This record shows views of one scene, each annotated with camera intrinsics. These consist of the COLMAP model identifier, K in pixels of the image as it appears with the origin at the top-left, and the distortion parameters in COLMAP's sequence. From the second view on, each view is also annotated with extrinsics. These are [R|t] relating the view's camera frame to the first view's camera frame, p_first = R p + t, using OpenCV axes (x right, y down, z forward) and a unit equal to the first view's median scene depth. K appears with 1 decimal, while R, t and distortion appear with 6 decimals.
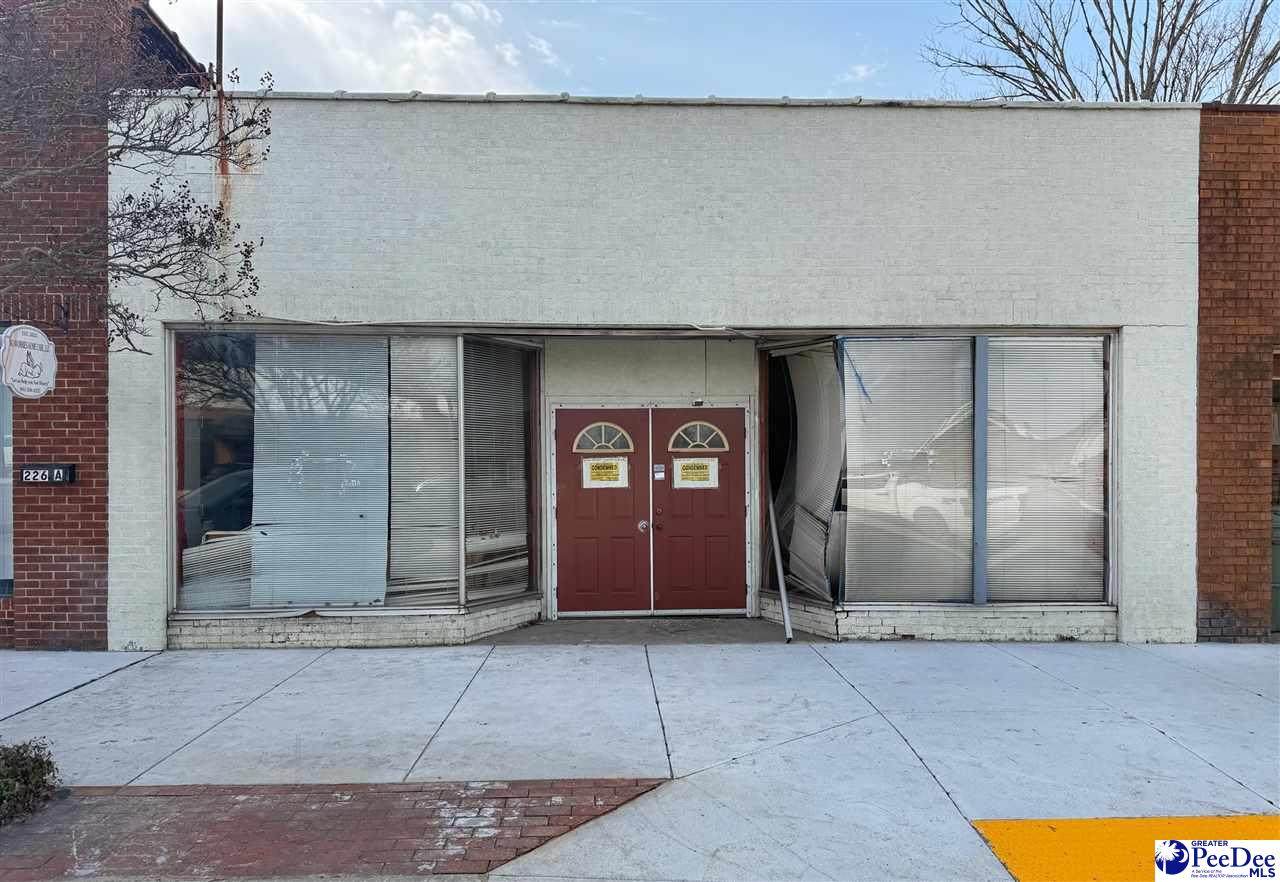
lens RADIAL K [[922.1, 0, 640.8], [0, 922.1, 444.8], [0, 0, 1]] dist [-0.005380, 0.001369]
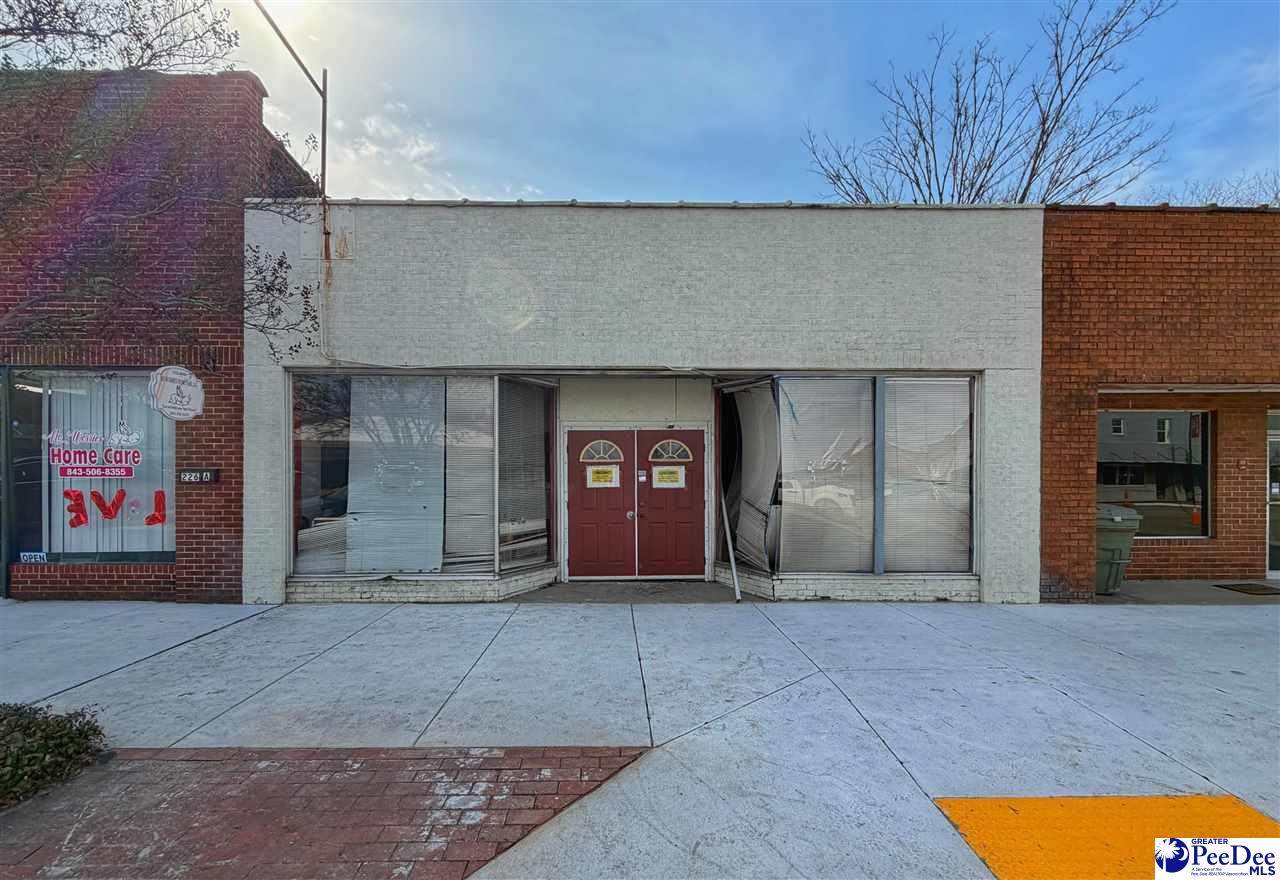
lens RADIAL K [[536.5, 0, 616.7], [0, 536.5, 473.1], [0, 0, 1]] dist [-0.001037, -0.000097]
pose [[0.999598, 0.002622, -0.028245, 0.004948], [-0.002119, 0.999839, 0.017834, 0.011568], [0.028287, -0.017767, 0.999442, 0.208846]]
